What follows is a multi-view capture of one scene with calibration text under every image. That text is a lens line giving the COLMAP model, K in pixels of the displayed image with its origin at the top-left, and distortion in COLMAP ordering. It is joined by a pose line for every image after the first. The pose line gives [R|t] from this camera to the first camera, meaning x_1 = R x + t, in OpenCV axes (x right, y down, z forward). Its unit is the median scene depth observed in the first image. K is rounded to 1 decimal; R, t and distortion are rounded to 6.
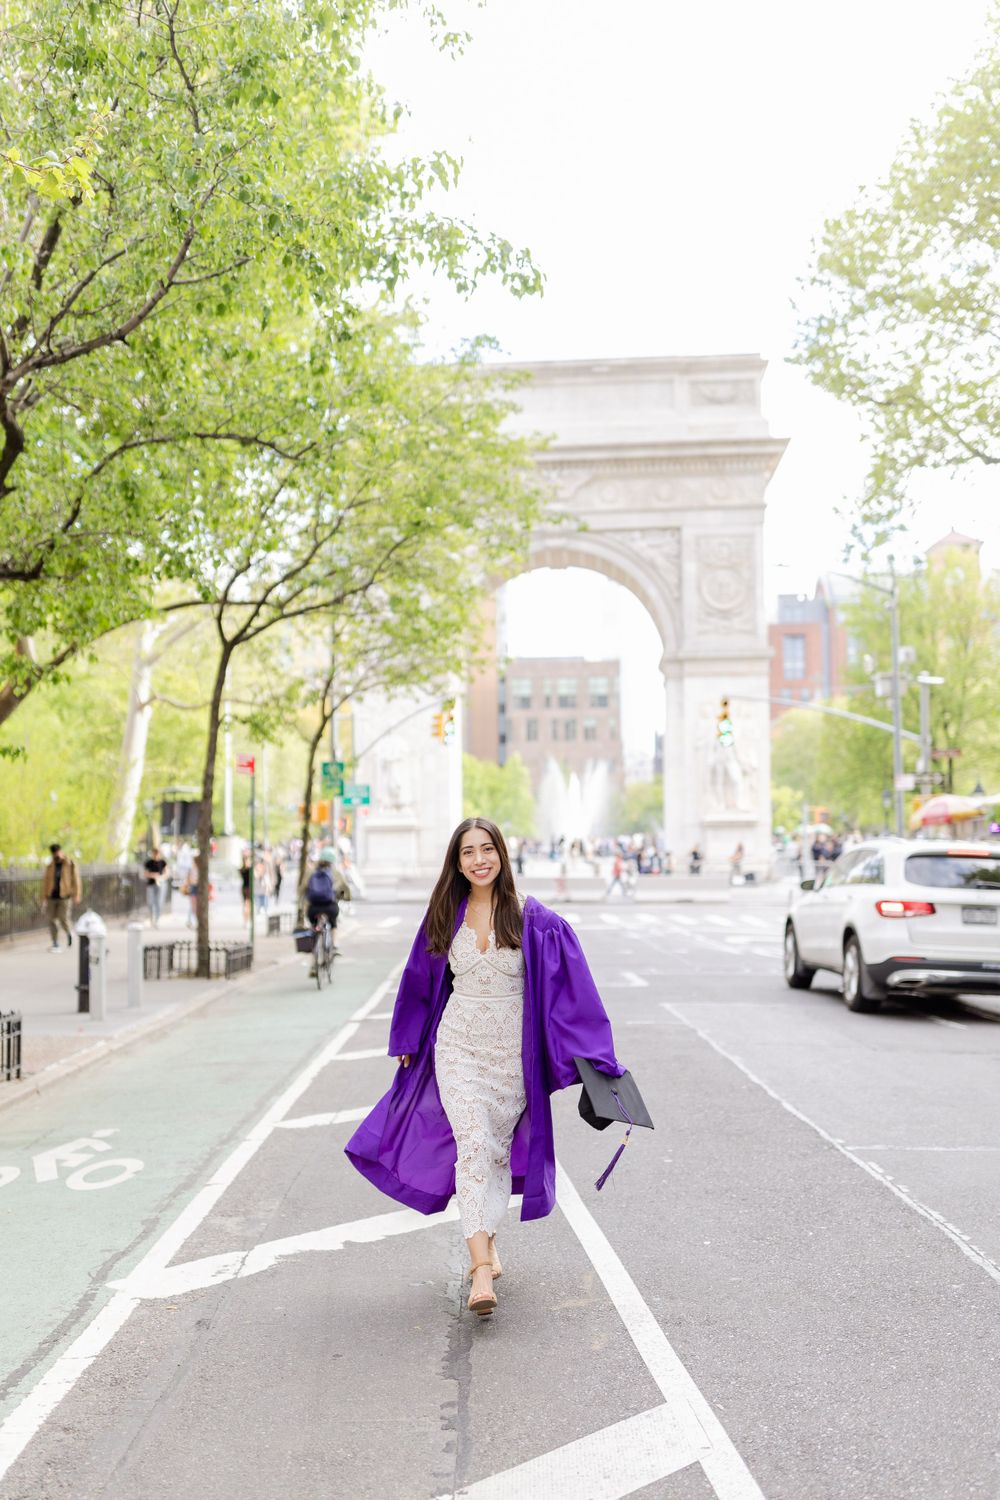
lens RADIAL K [[1598.8, 0, 454.1], [0, 1598.8, 806.0], [0, 0, 1]] dist [0.012658, -0.009977]
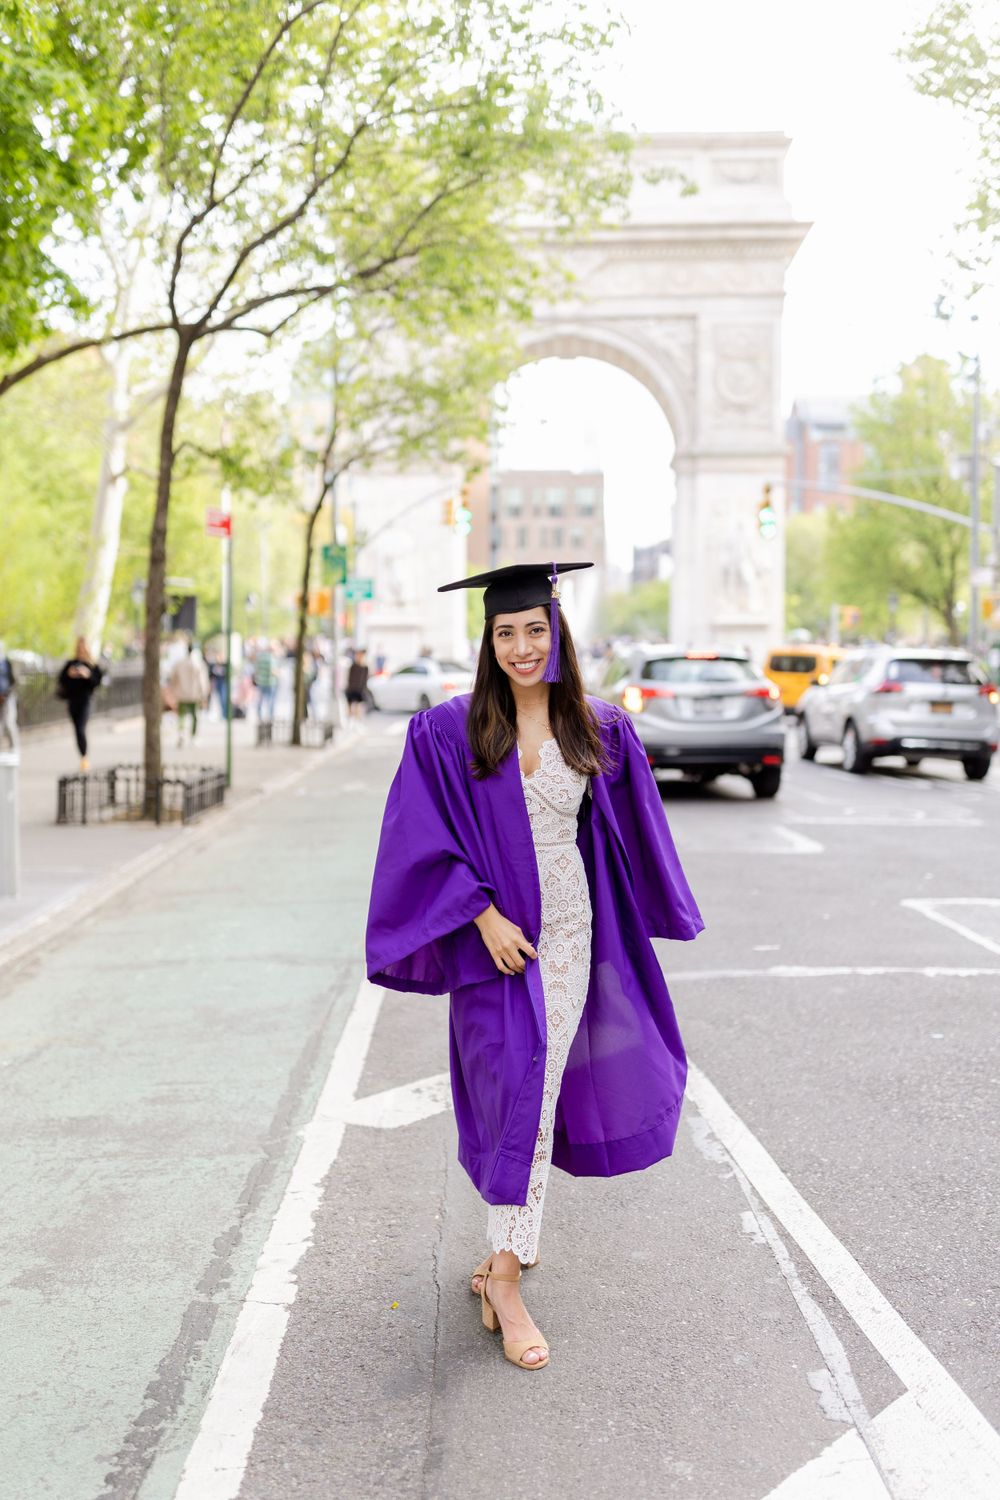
lens RADIAL K [[1471.9, 0, 500.0], [0, 1471.9, 750.0], [0, 0, 1]] dist [0.005754, -0.005171]
pose [[0.999203, 0.008841, 0.038926, -0.018840], [-0.012447, 0.995553, 0.093374, 0.009245], [-0.037928, -0.093784, 0.994870, 0.221279]]
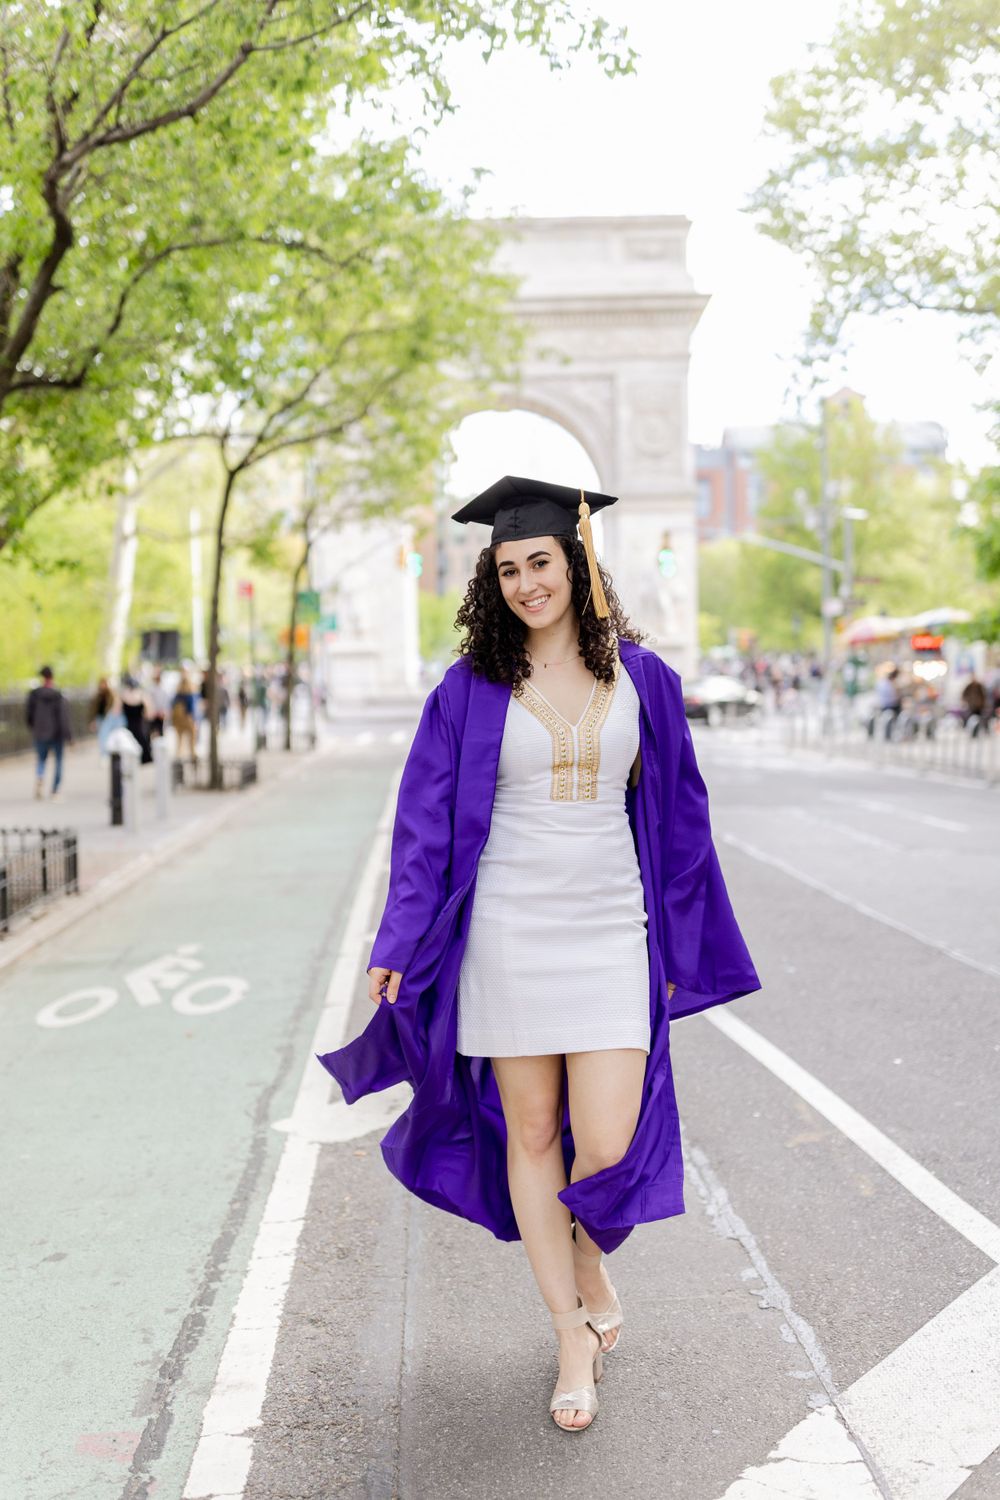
lens RADIAL K [[1429.9, 0, 500.0], [0, 1429.9, 750.0], [0, 0, 1]] dist [0.013742, -0.020145]
pose [[0.997264, -0.012001, 0.072937, -0.023700], [0.006079, 0.996705, 0.080878, 0.003023], [-0.073667, -0.080214, 0.994052, 0.031481]]
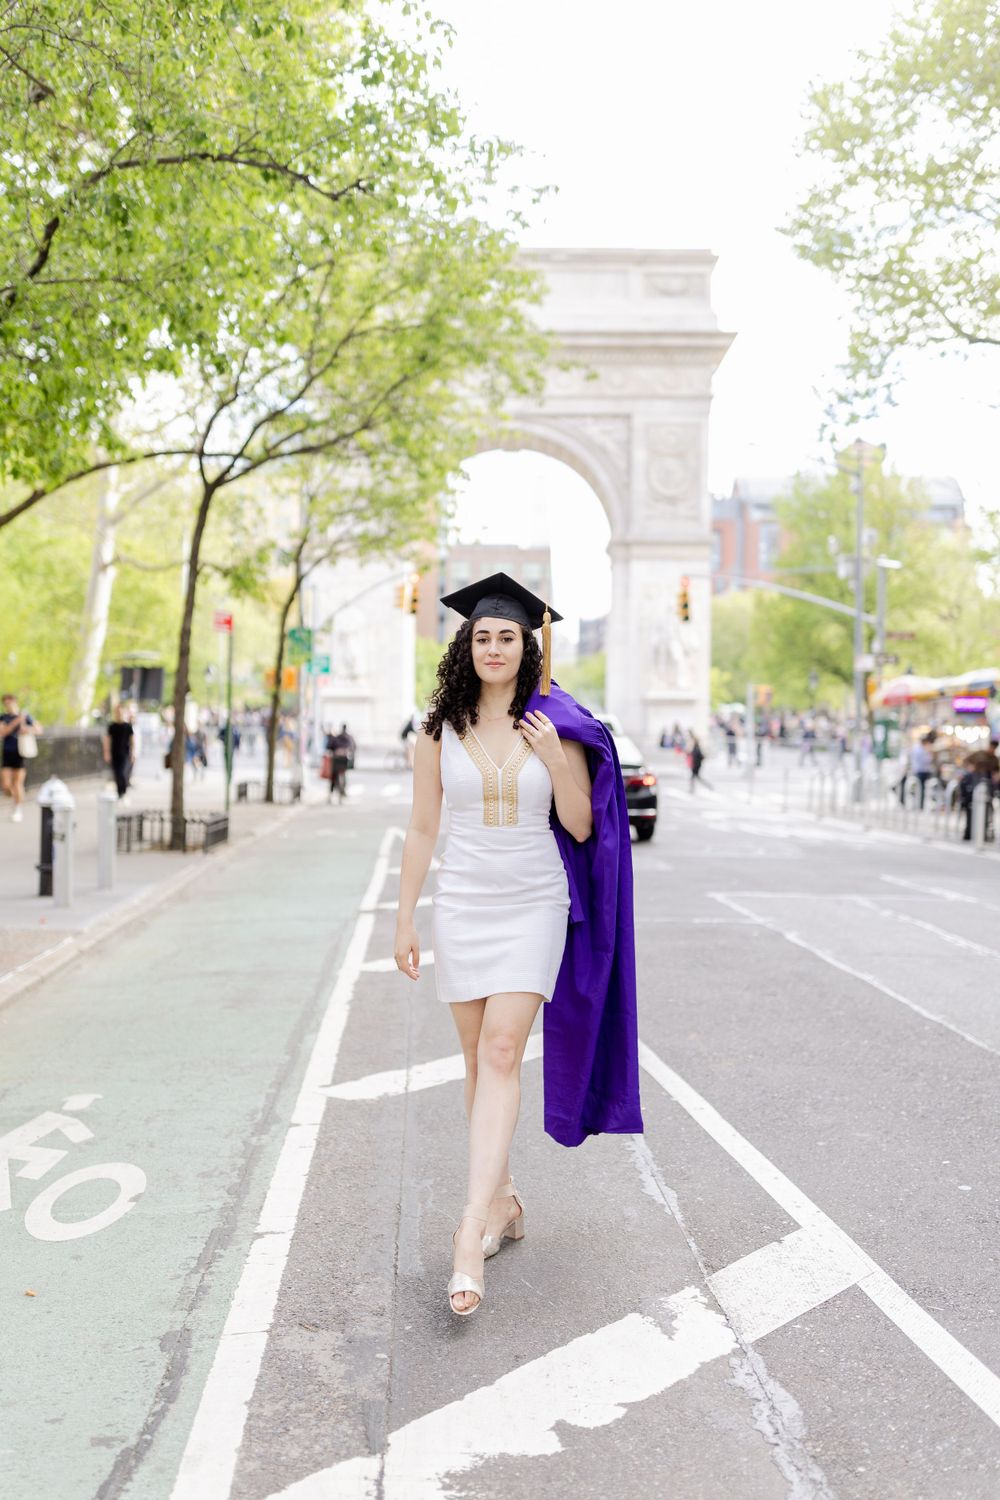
lens RADIAL K [[1471.9, 0, 500.0], [0, 1471.9, 750.0], [0, 0, 1]] dist [0.005754, -0.005171]
pose [[0.997030, 0.019652, 0.074471, -0.022746], [-0.023067, 0.998708, 0.045281, 0.004430], [-0.073484, -0.046864, 0.996195, 0.092446]]
